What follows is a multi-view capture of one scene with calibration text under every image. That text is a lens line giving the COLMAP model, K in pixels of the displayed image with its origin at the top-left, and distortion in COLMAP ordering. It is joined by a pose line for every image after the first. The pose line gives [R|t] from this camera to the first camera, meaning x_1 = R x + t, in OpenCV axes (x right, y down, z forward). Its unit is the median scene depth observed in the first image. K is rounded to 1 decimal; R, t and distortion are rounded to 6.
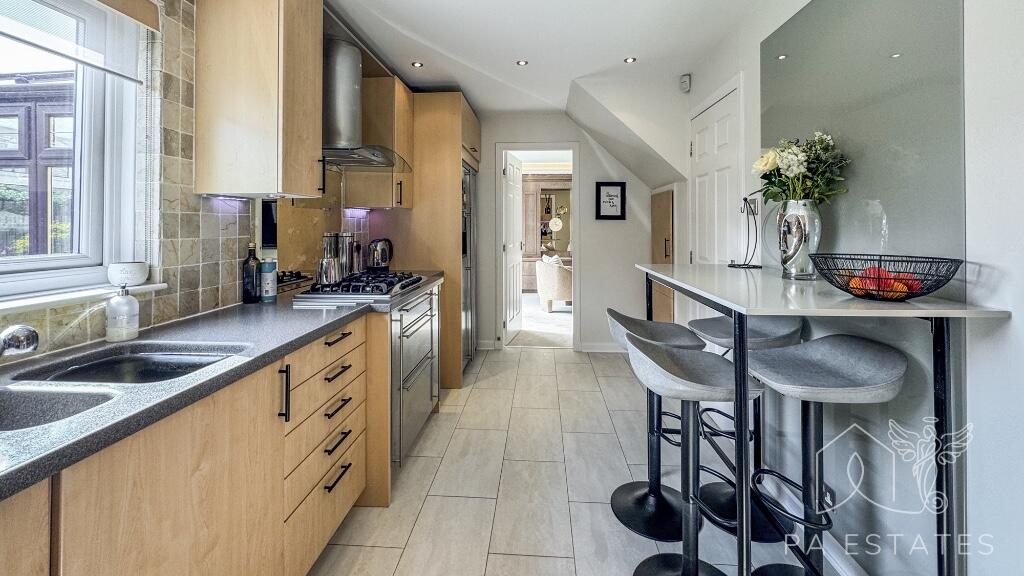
lens RADIAL K [[411.7, 0, 512.5], [0, 411.7, 219.2], [0, 0, 1]] dist [0.000345, -0.000078]
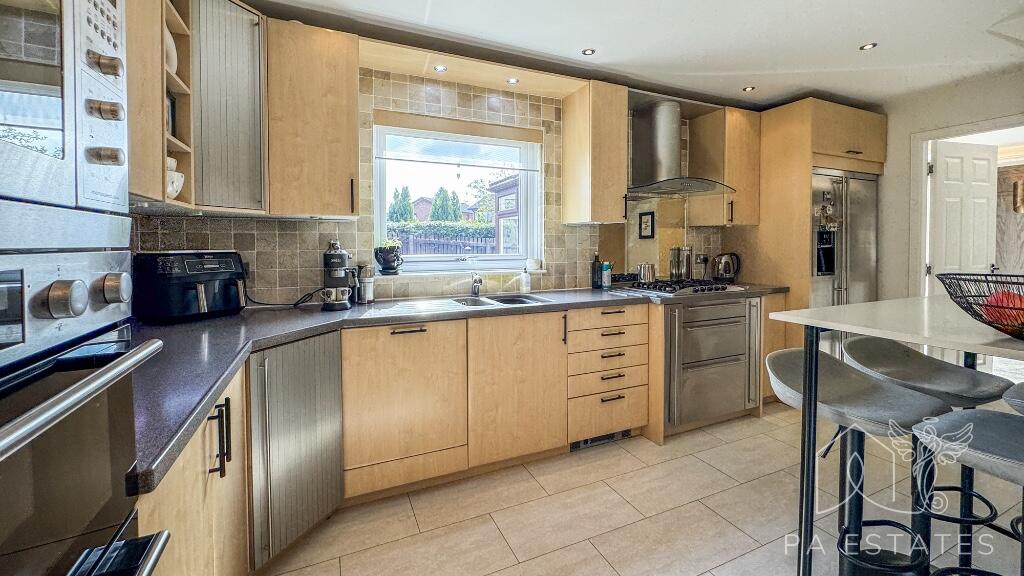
lens RADIAL K [[411.5, 0, 515.0], [0, 411.5, 249.5], [0, 0, 1]] dist [-0.000925, -0.000086]
pose [[0.479236, 0.019490, -0.877470, 0.662182], [0.013947, 0.999458, 0.029816, -0.004294], [0.877575, -0.026527, 0.478705, -0.065067]]
